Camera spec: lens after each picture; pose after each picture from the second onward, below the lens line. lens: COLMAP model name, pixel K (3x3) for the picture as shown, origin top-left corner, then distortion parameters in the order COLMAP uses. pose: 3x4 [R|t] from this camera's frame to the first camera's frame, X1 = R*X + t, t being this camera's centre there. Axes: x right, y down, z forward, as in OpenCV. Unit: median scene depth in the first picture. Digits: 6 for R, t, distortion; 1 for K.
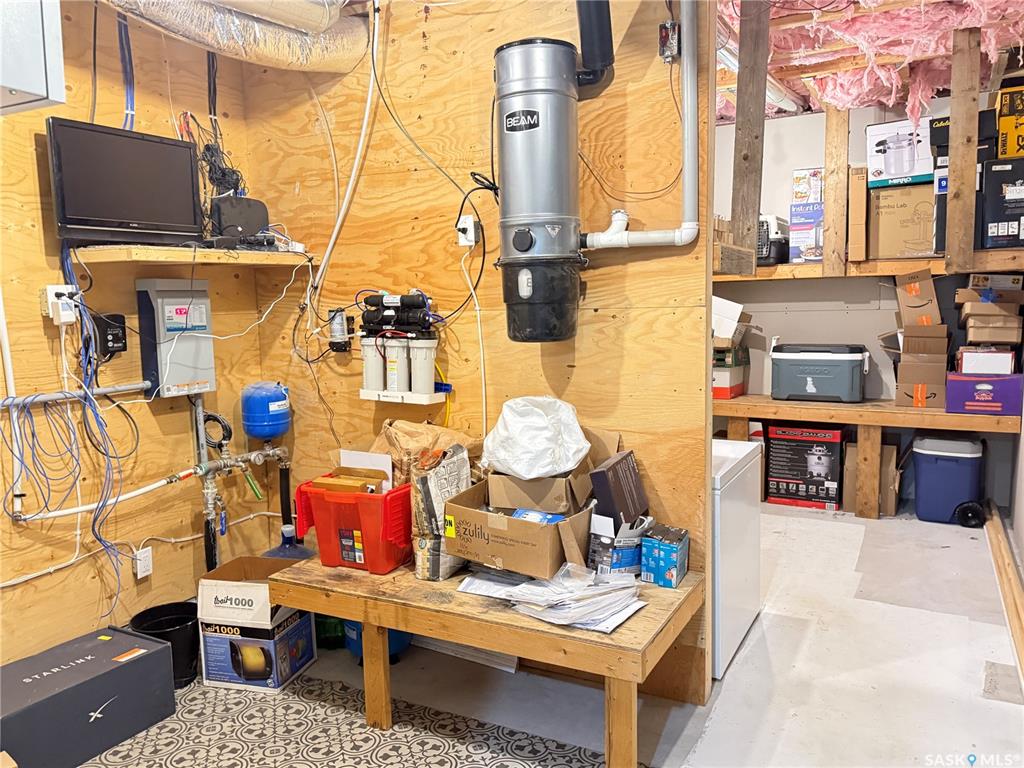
lens RADIAL K [[790.2, 0, 506.3], [0, 790.2, 387.5], [0, 0, 1]] dist [0.071681, -0.074696]
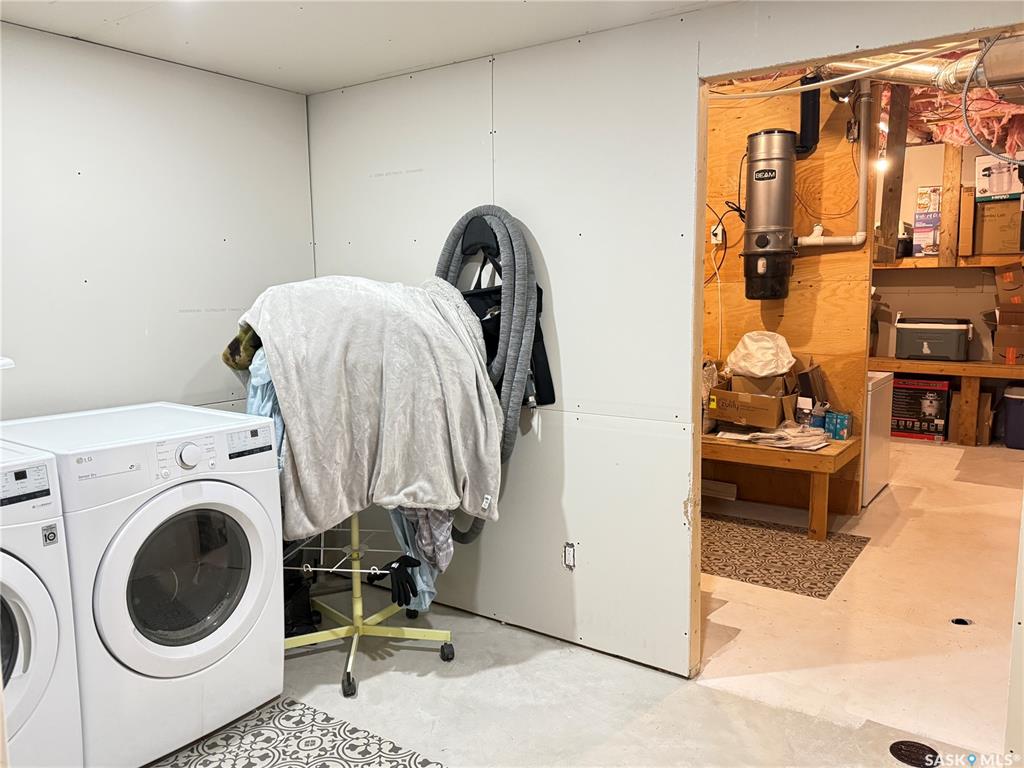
lens RADIAL K [[790.2, 0, 516.1], [0, 790.2, 376.4], [0, 0, 1]] dist [0.071681, -0.074696]
pose [[0.994438, 0.031402, -0.100532, -0.303012], [-0.031303, 0.999507, 0.002560, 0.115005], [0.100563, 0.000601, 0.994931, -0.741812]]
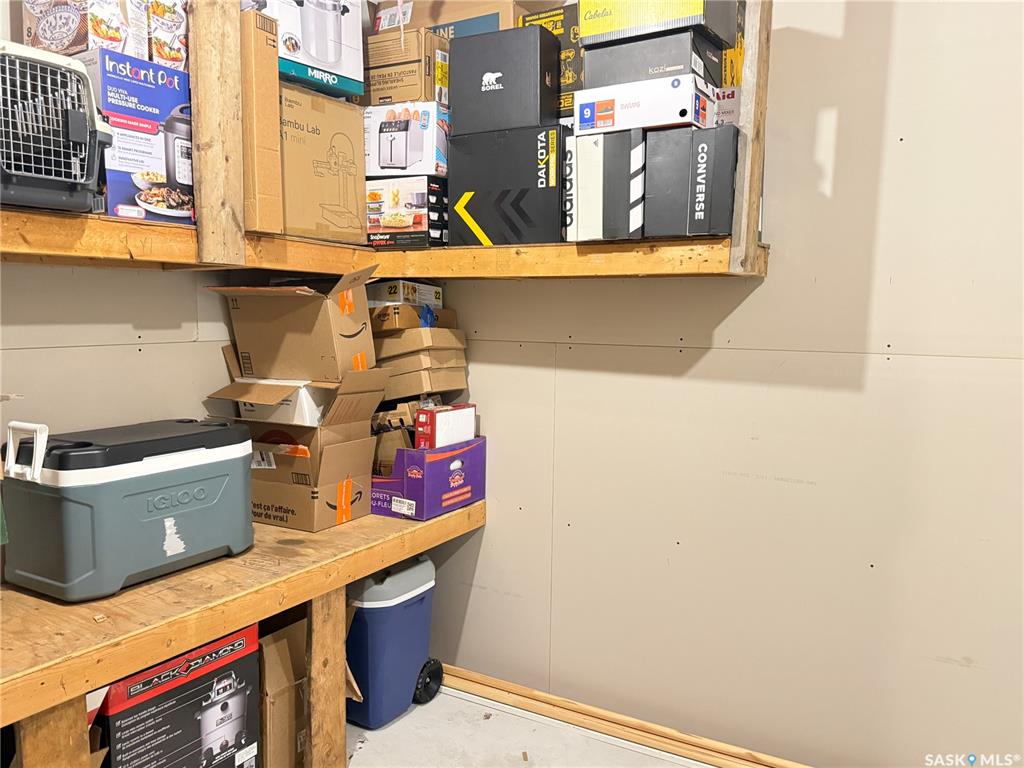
lens RADIAL K [[790.2, 0, 514.2], [0, 790.2, 381.9], [0, 0, 1]] dist [0.071681, -0.074696]
pose [[0.017244, -0.070530, 0.997361, -0.004120], [0.103344, 0.992292, 0.068385, -0.160560], [-0.994496, 0.101892, 0.024400, 1.489182]]
